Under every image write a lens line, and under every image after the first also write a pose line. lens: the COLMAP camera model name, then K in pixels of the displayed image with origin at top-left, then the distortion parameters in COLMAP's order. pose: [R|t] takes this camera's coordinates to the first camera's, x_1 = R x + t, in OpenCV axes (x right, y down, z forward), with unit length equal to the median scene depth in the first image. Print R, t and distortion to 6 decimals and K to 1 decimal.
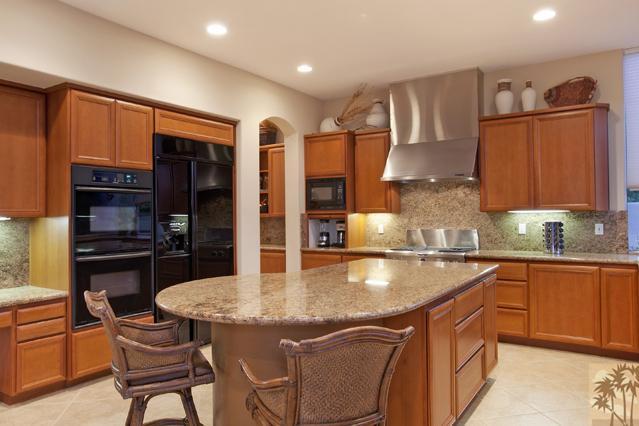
lens RADIAL K [[437.1, 0, 319.5], [0, 437.1, 213.0], [0, 0, 1]] dist [-0.050418, 0.000779]
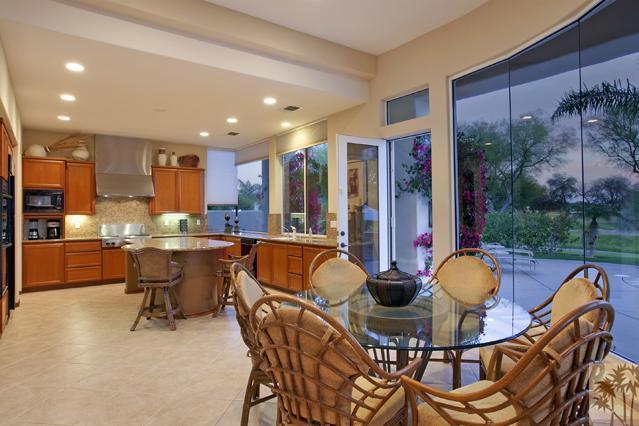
lens RADIAL K [[376.0, 0, 319.5], [0, 376.0, 213.0], [0, 0, 1]] dist [-0.040597, 0.000012]
pose [[0.347359, 0.013753, 0.937631, -0.849851], [0.005112, 0.999850, -0.016559, 0.020740], [-0.937718, 0.010545, 0.347237, -0.255621]]
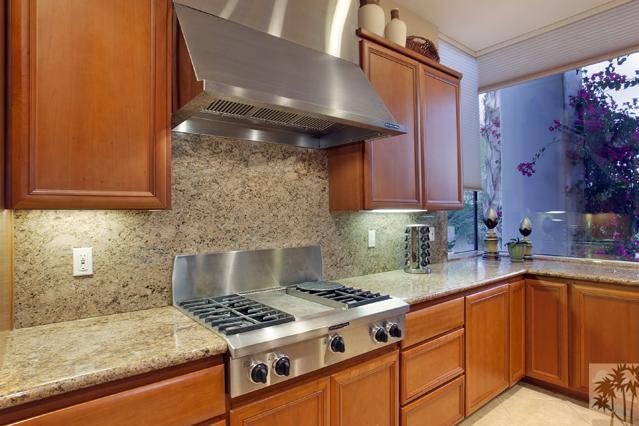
lens RADIAL K [[376.0, 0, 319.5], [0, 376.0, 213.0], [0, 0, 1]] dist [-0.040597, 0.000012]
pose [[0.303215, 0.015950, 0.952789, -0.064373], [0.001938, 0.999848, -0.017355, 0.007933], [-0.952920, 0.007109, 0.303138, 0.836551]]
